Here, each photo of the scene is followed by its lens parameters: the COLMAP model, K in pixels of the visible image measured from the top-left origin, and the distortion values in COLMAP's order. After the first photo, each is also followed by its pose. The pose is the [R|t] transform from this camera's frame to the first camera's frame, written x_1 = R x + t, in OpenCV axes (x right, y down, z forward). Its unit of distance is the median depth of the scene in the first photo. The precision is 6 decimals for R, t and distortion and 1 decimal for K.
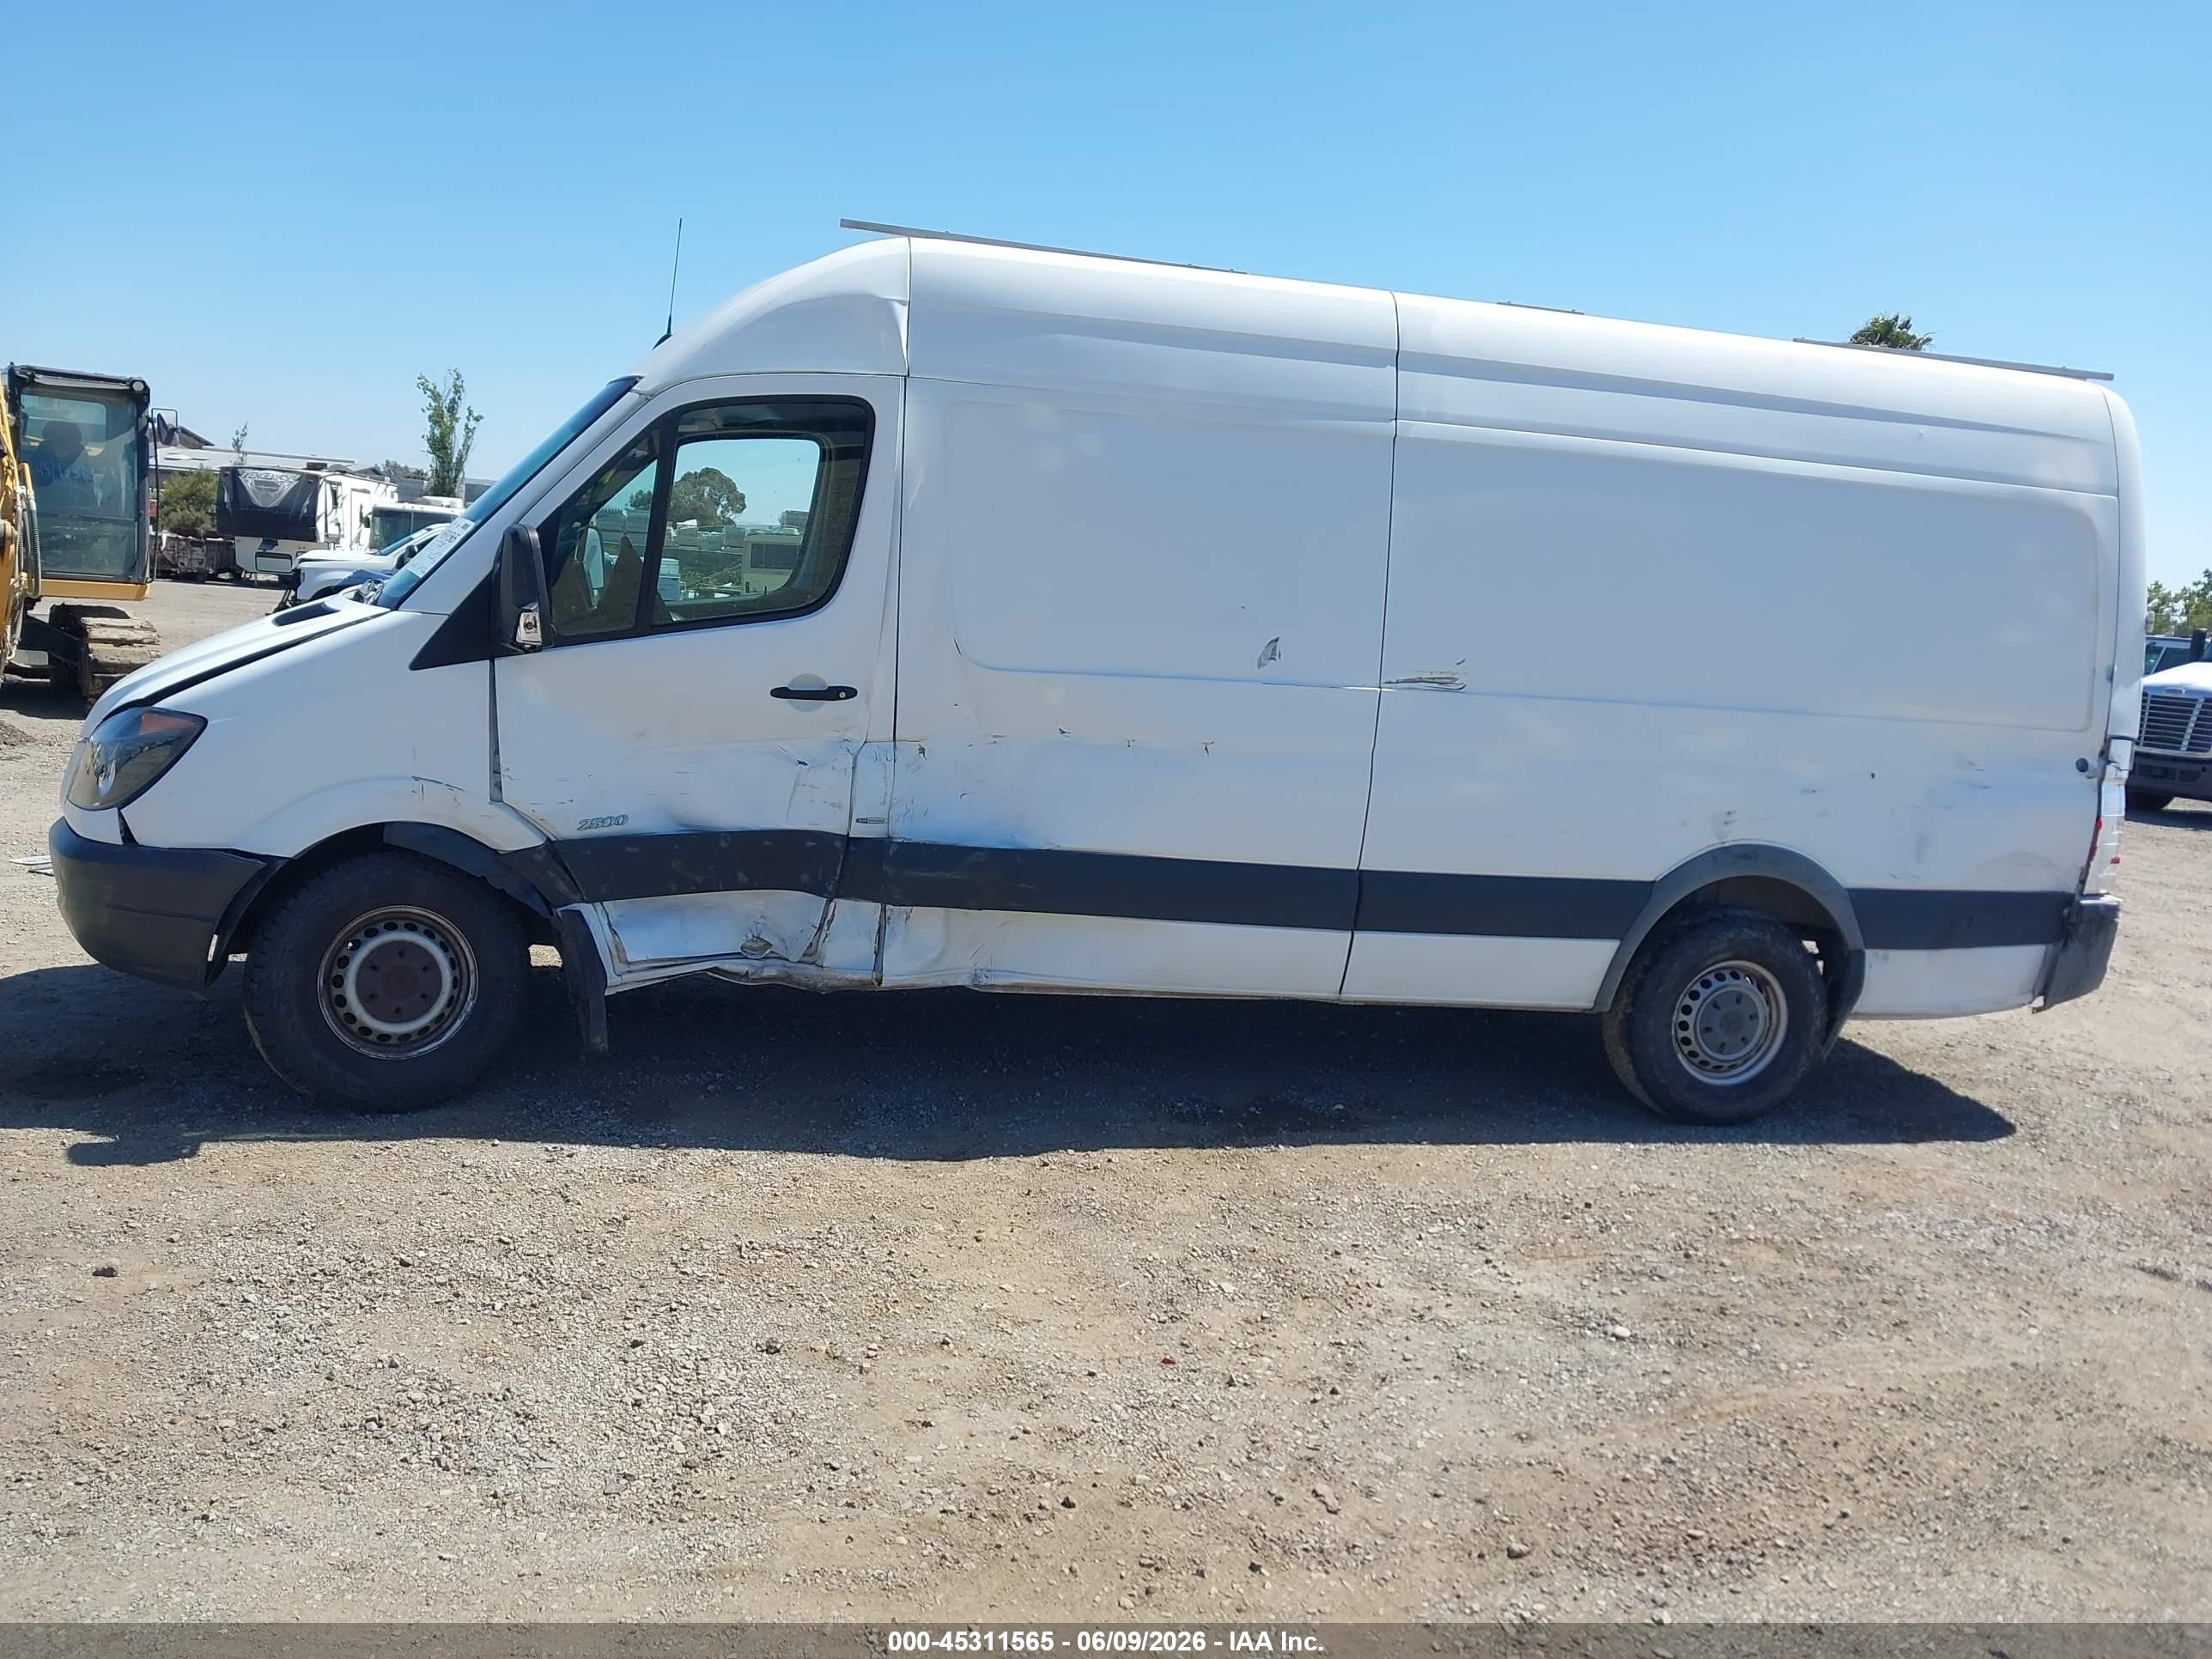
lens RADIAL K [[1809.1, 0, 1106.0], [0, 1809.1, 829.5], [0, 0, 1]] dist [0.006751, -0.011338]
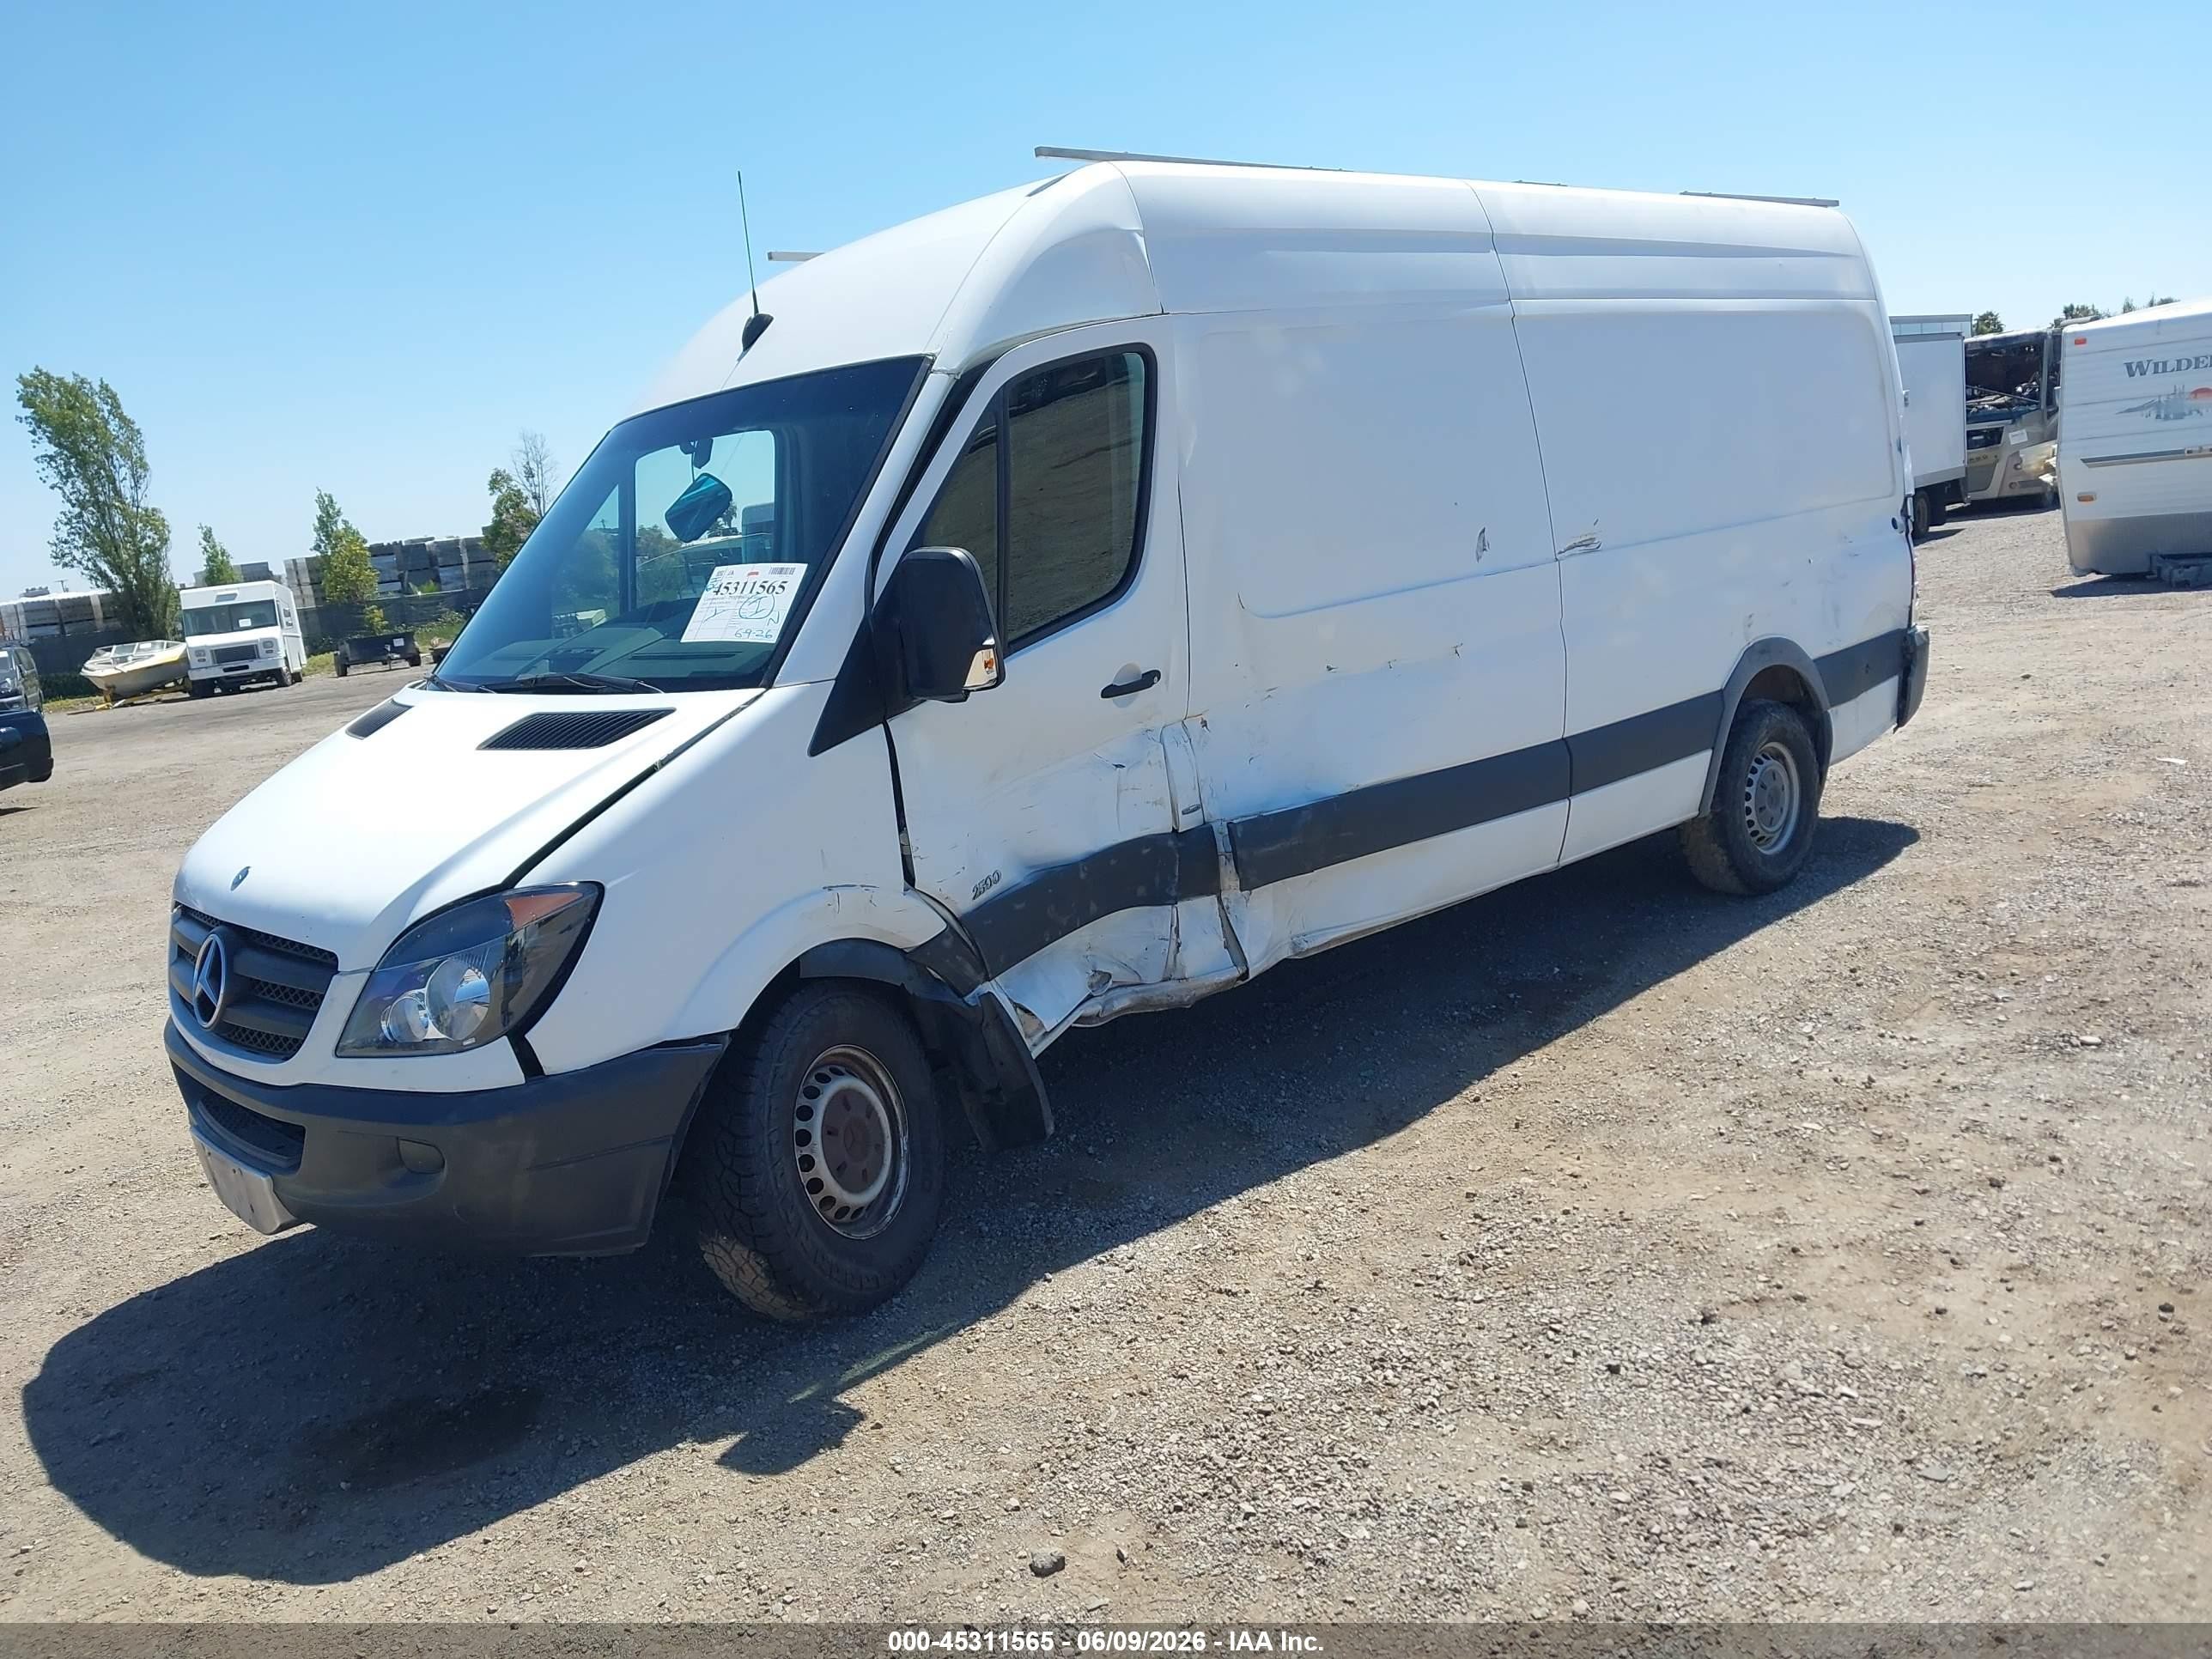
lens RADIAL K [[1782.8, 0, 1106.0], [0, 1782.8, 829.5], [0, 0, 1]] dist [-0.003952, -0.116822]
pose [[0.855661, -0.260760, 0.447045, -0.564129], [0.245469, 0.964932, 0.093007, -0.087866], [-0.455620, 0.030154, 0.889663, 0.220745]]
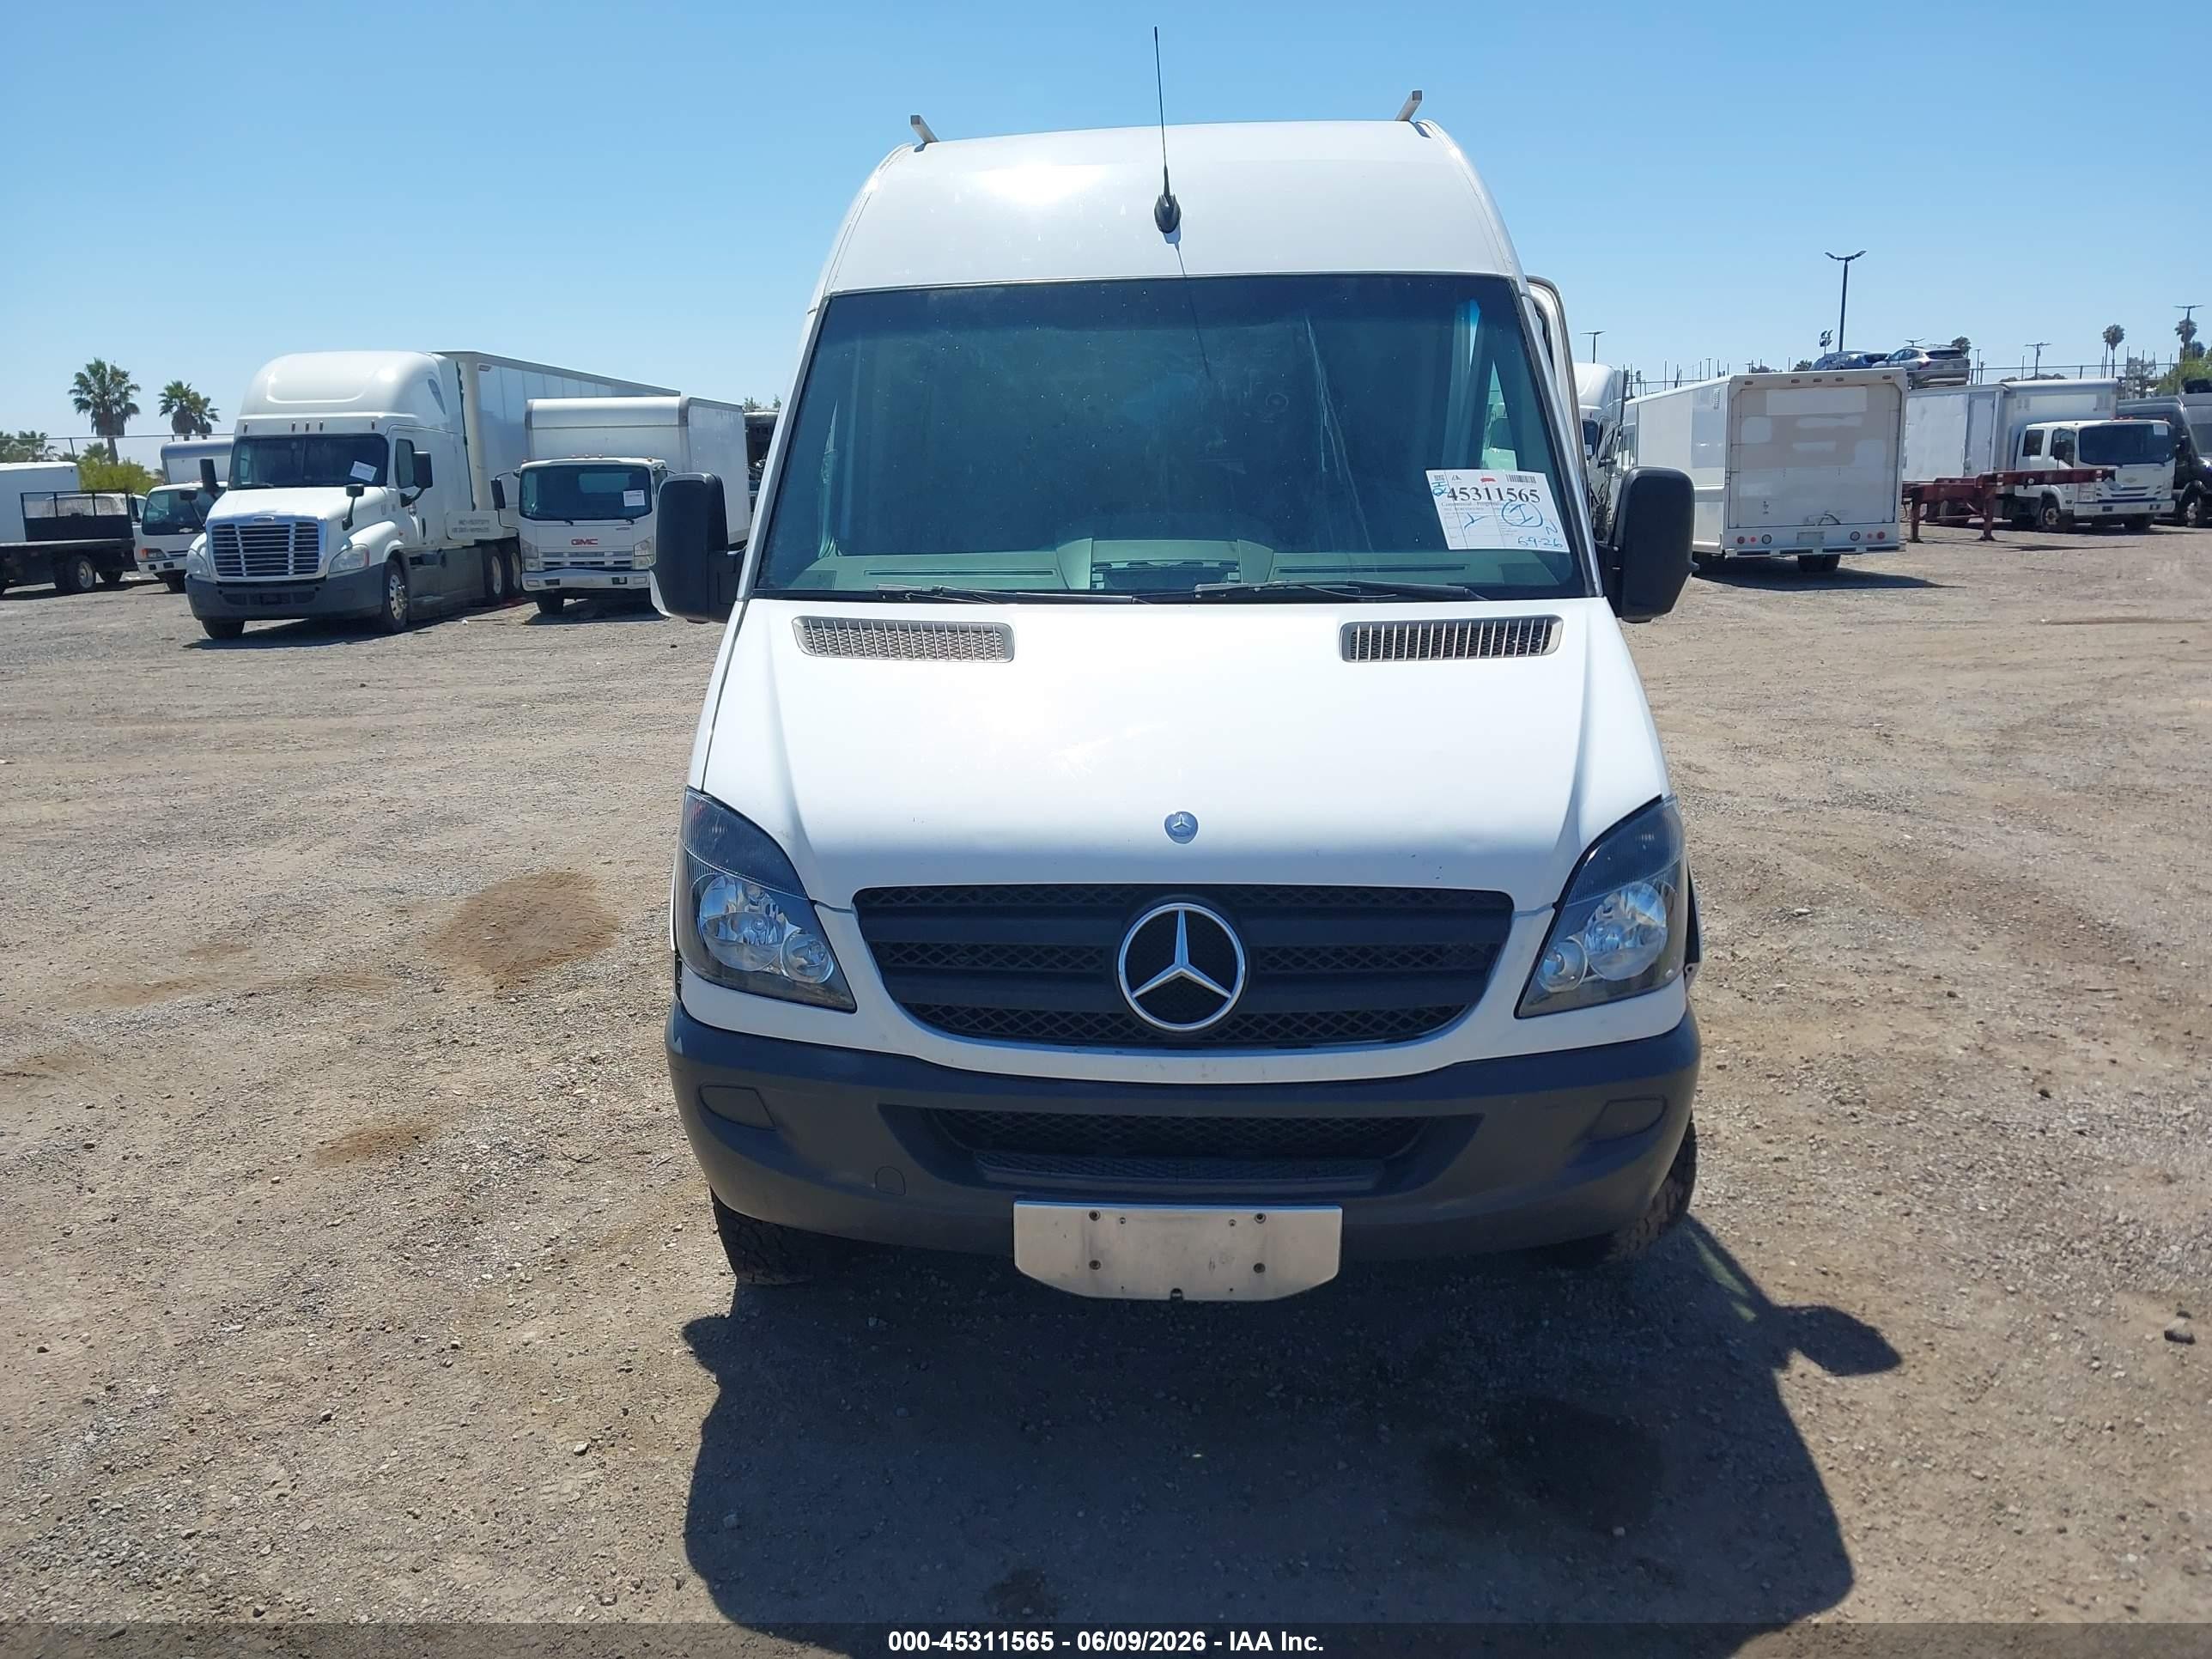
lens RADIAL K [[1809.1, 0, 1106.0], [0, 1809.1, 829.5], [0, 0, 1]] dist [0.006751, -0.011338]
pose [[0.285157, -0.278520, 0.917122, -1.020502], [0.202222, 0.952793, 0.226477, -0.208559], [-0.936905, 0.120880, 0.328019, 0.822030]]
